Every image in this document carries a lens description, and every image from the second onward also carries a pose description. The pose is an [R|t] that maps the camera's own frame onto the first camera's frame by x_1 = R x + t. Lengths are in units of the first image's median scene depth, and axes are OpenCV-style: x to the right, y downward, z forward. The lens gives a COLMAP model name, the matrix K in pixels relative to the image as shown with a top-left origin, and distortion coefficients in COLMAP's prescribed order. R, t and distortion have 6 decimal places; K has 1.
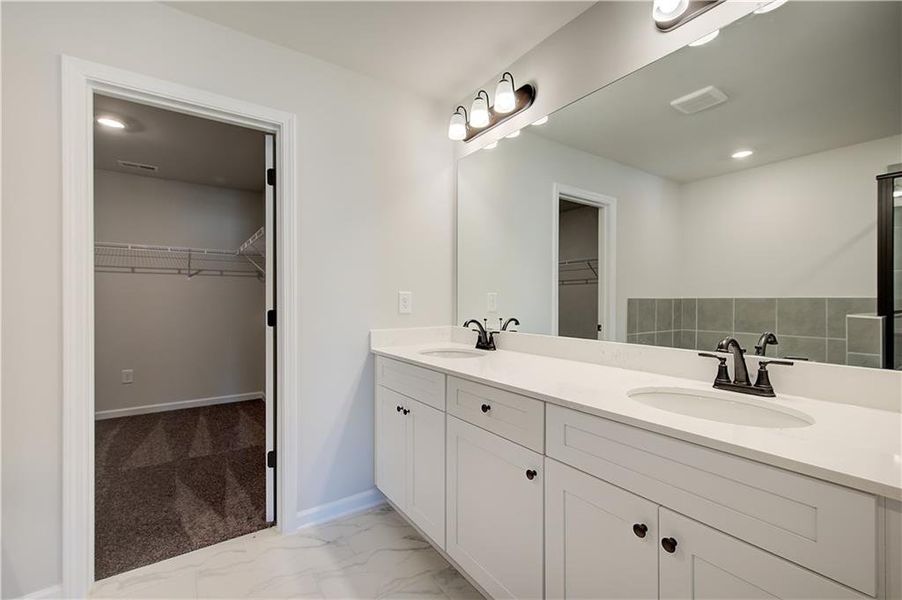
lens RADIAL K [[388.2, 0, 451.2], [0, 388.2, 300.9], [0, 0, 1]] dist [0.007138, 0.000623]
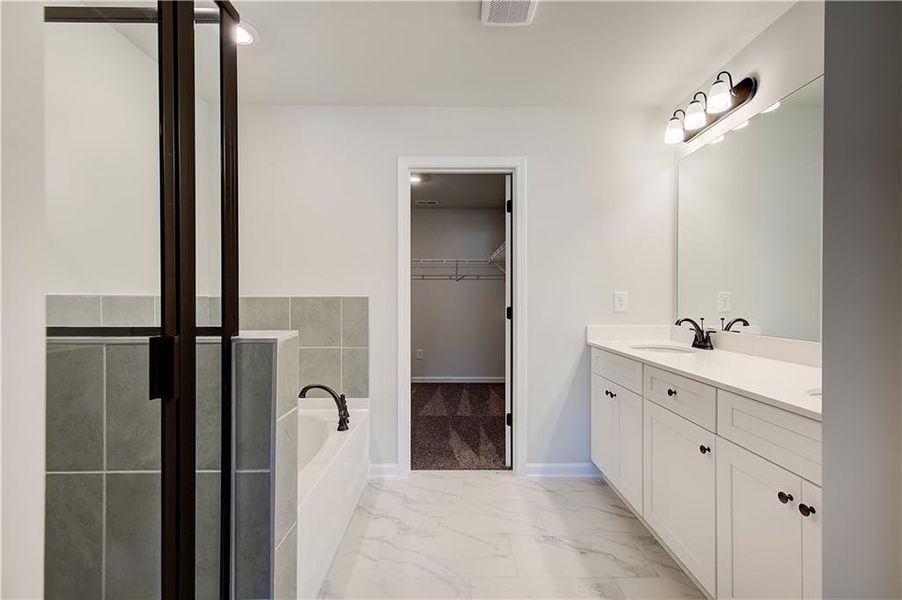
lens RADIAL K [[388.2, 0, 451.3], [0, 388.2, 300.0], [0, 0, 1]] dist [0.007138, 0.000623]
pose [[0.823130, 0.001828, -0.567851, 0.125109], [-0.002411, 0.999997, -0.000275, 0.001316], [0.567849, 0.001596, 0.823132, -0.197999]]
